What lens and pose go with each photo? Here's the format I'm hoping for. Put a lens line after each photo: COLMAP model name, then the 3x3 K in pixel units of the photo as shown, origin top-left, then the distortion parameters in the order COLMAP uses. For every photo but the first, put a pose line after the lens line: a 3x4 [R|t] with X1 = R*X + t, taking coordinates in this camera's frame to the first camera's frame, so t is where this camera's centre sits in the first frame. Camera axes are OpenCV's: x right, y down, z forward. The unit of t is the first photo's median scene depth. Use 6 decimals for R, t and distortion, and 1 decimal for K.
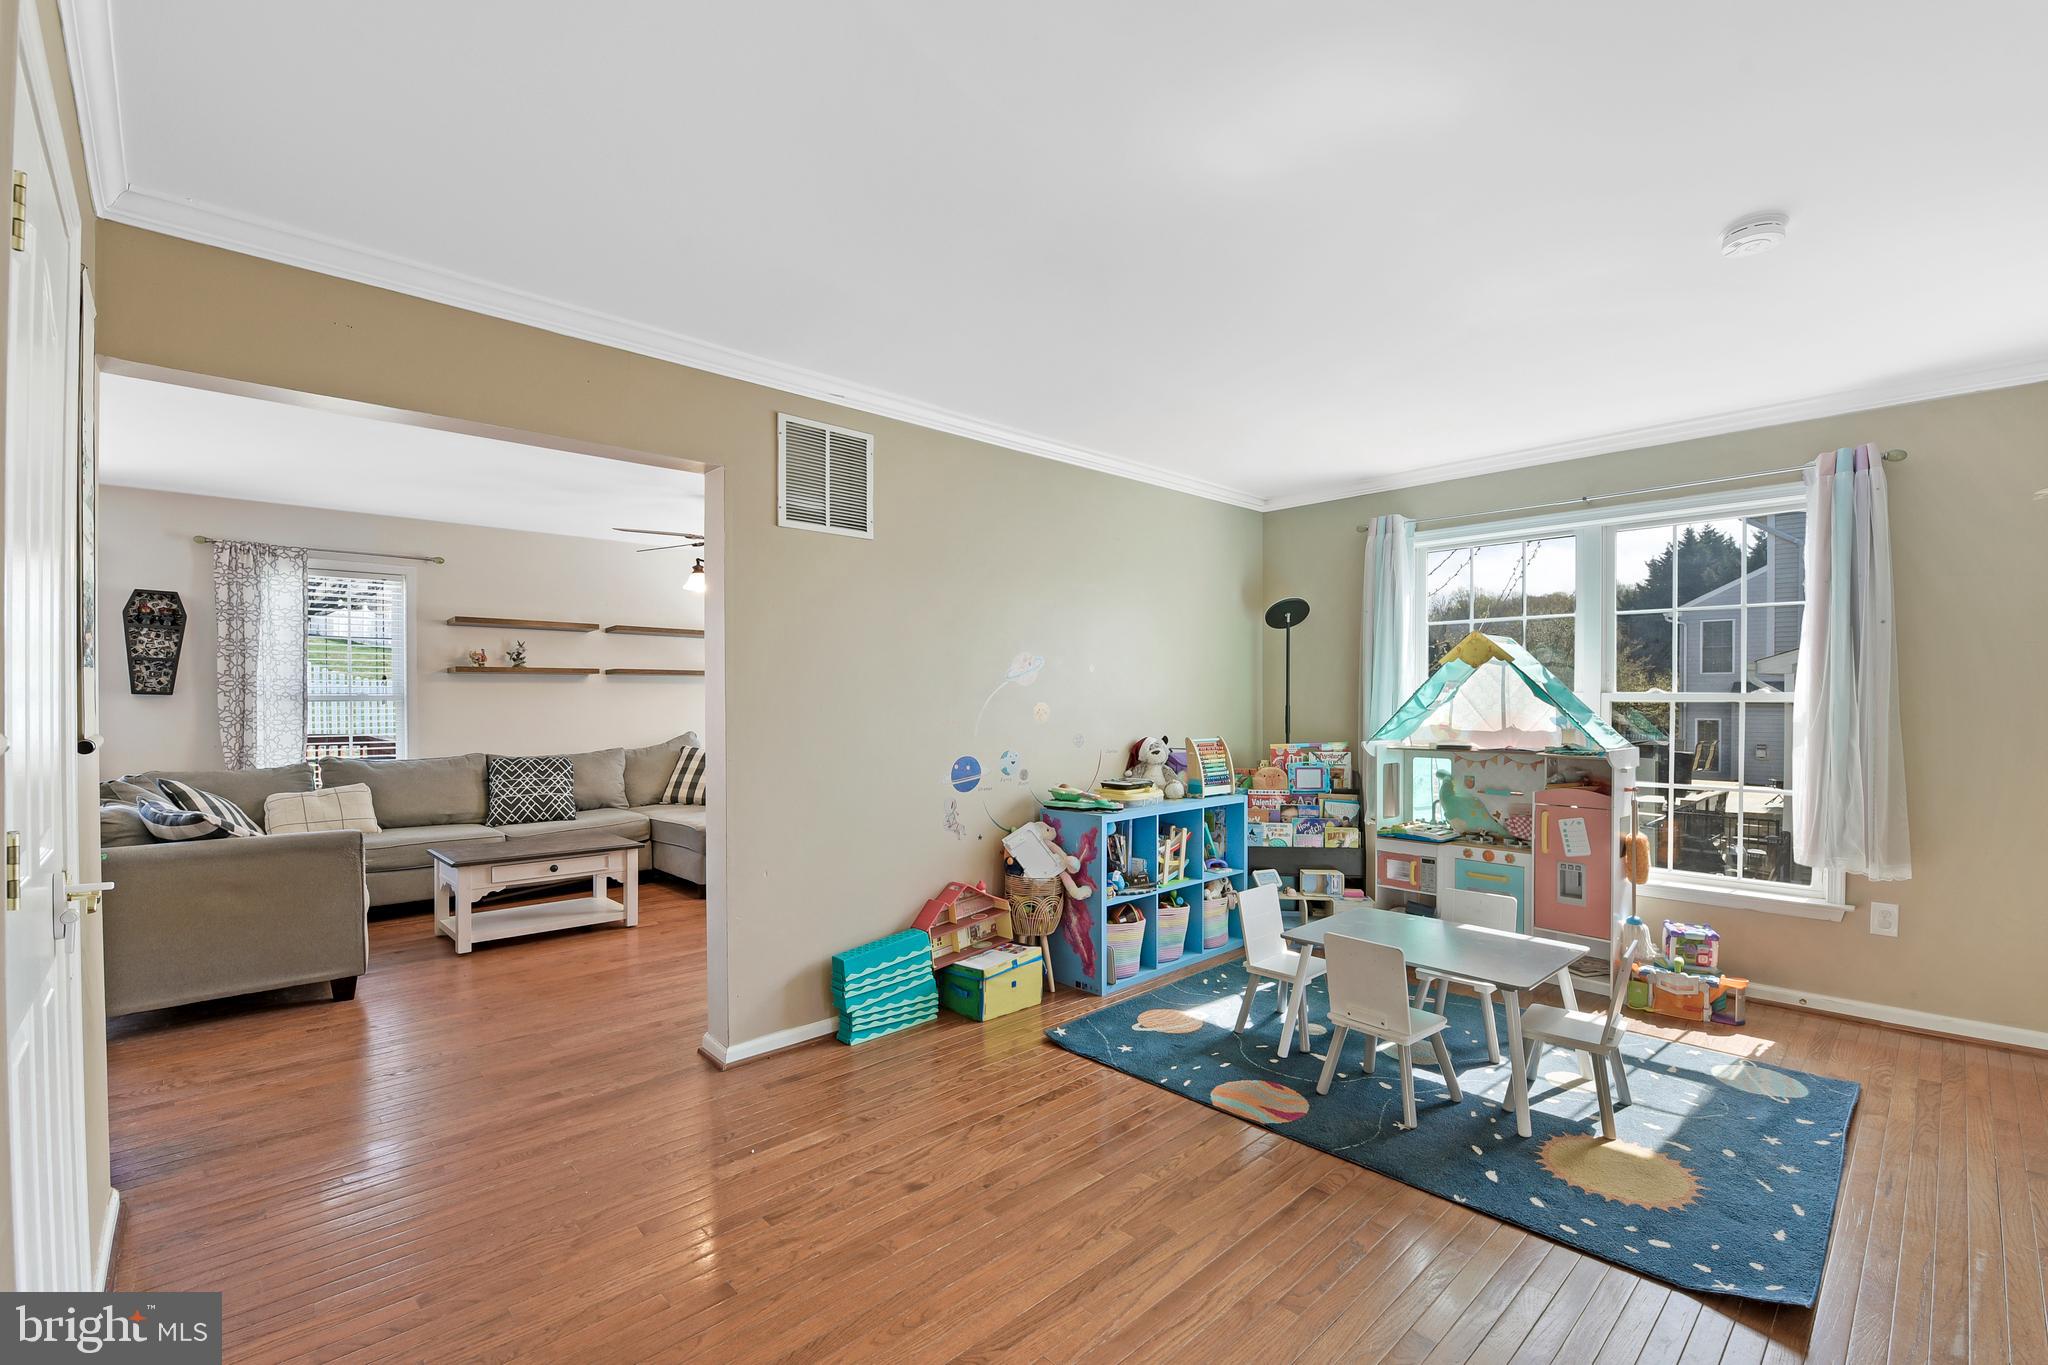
lens RADIAL K [[927.5, 0, 1019.1], [0, 927.5, 696.6], [0, 0, 1]] dist [-0.005427, -0.002007]
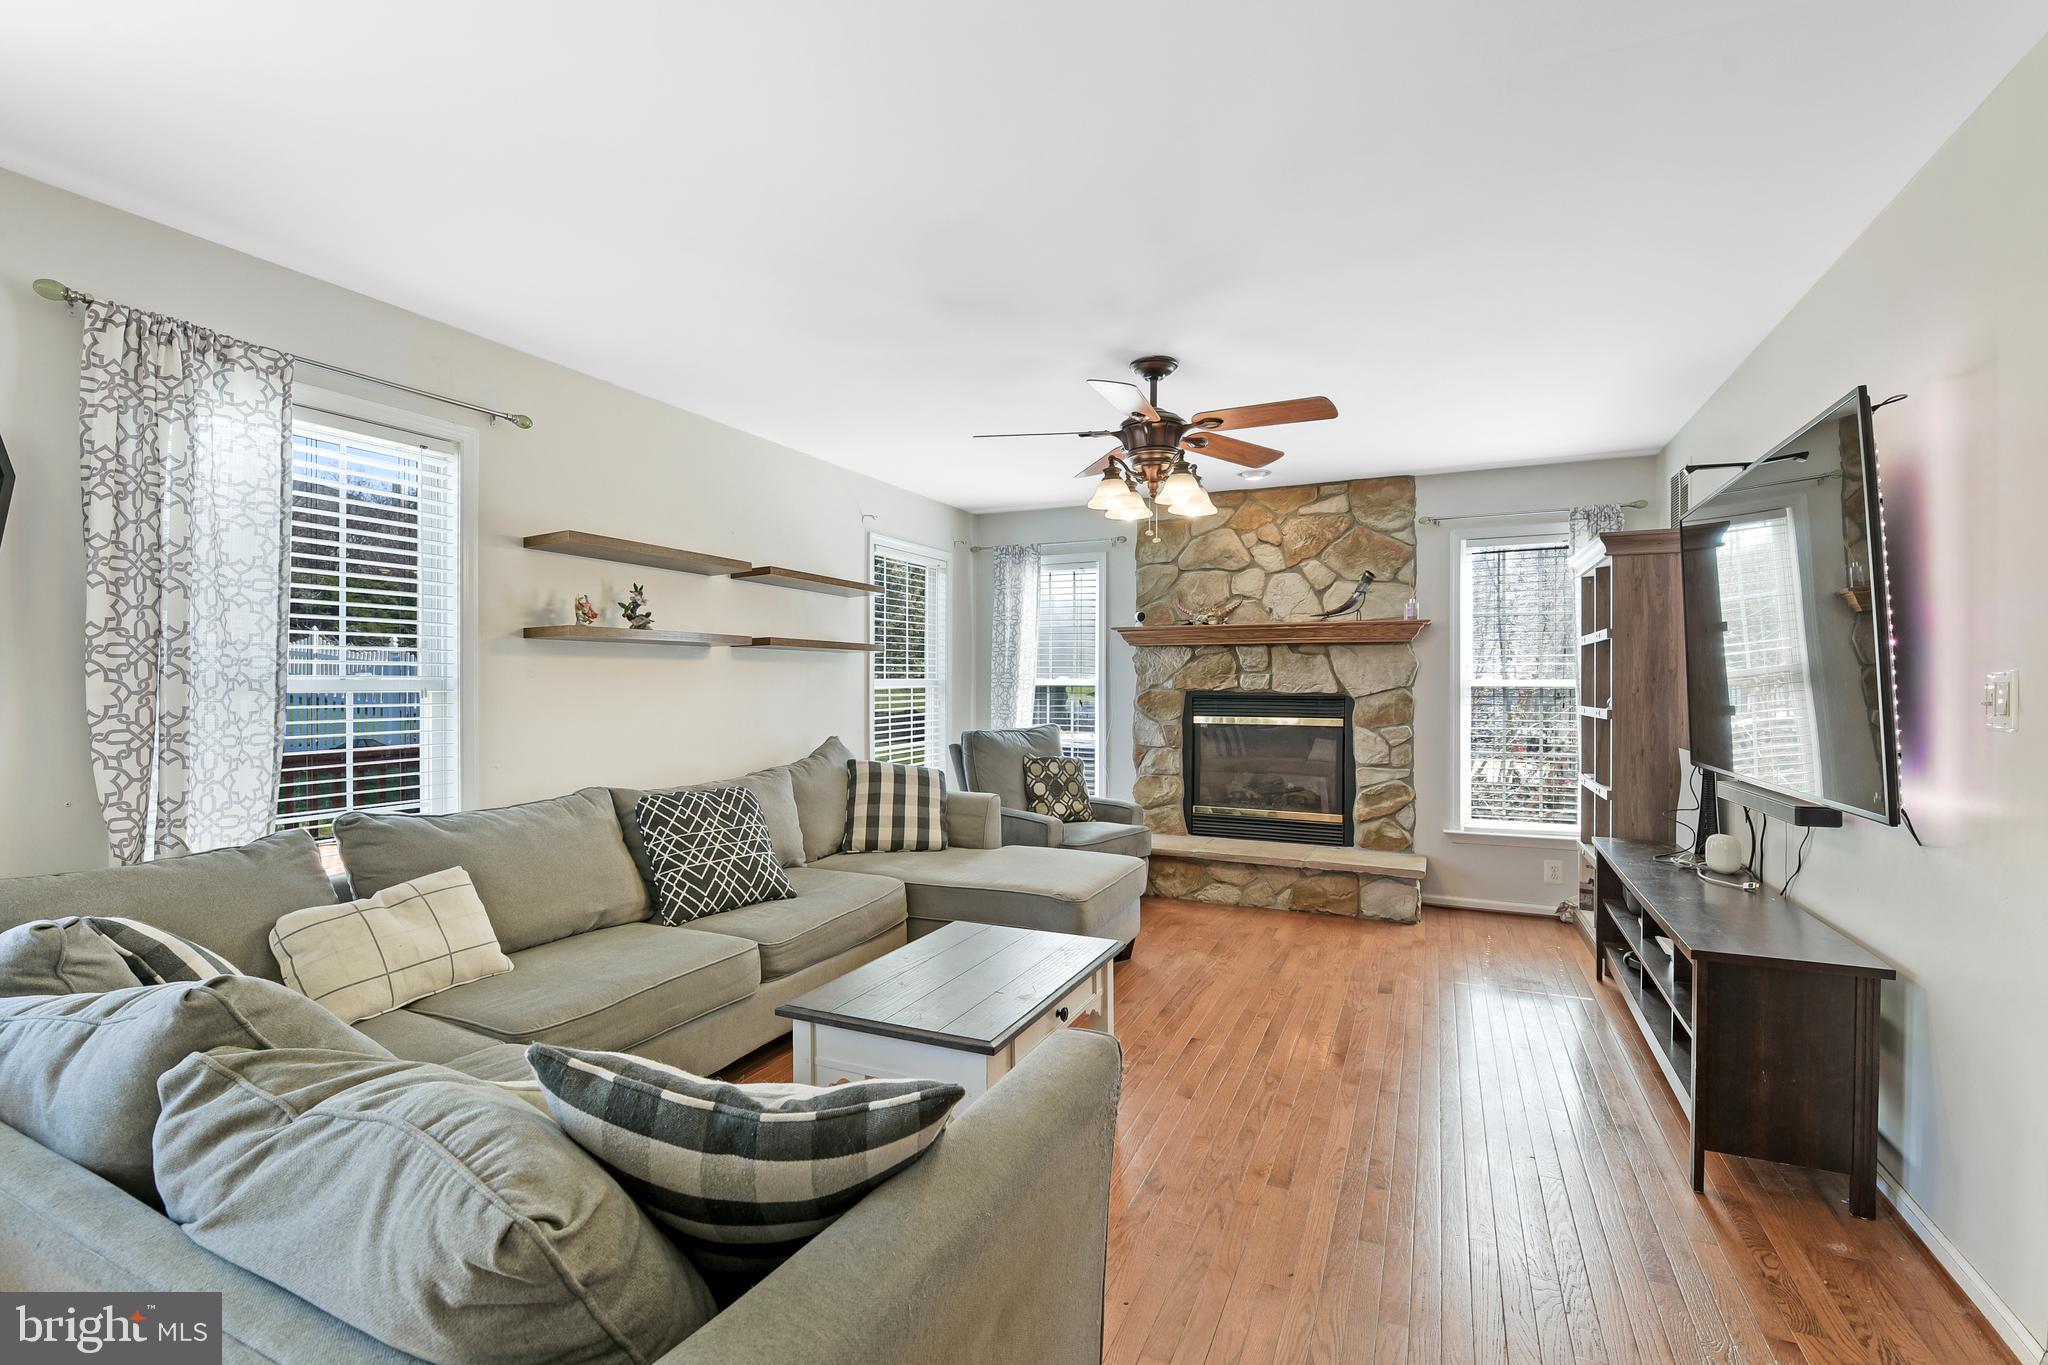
lens RADIAL K [[927.5, 0, 1033.4], [0, 927.5, 677.7], [0, 0, 1]] dist [-0.005427, -0.002007]
pose [[0.926465, 0.000839, 0.376379, -0.572732], [0.002087, 0.999971, -0.007366, 0.001763], [-0.376374, 0.007610, 0.926437, 0.420523]]
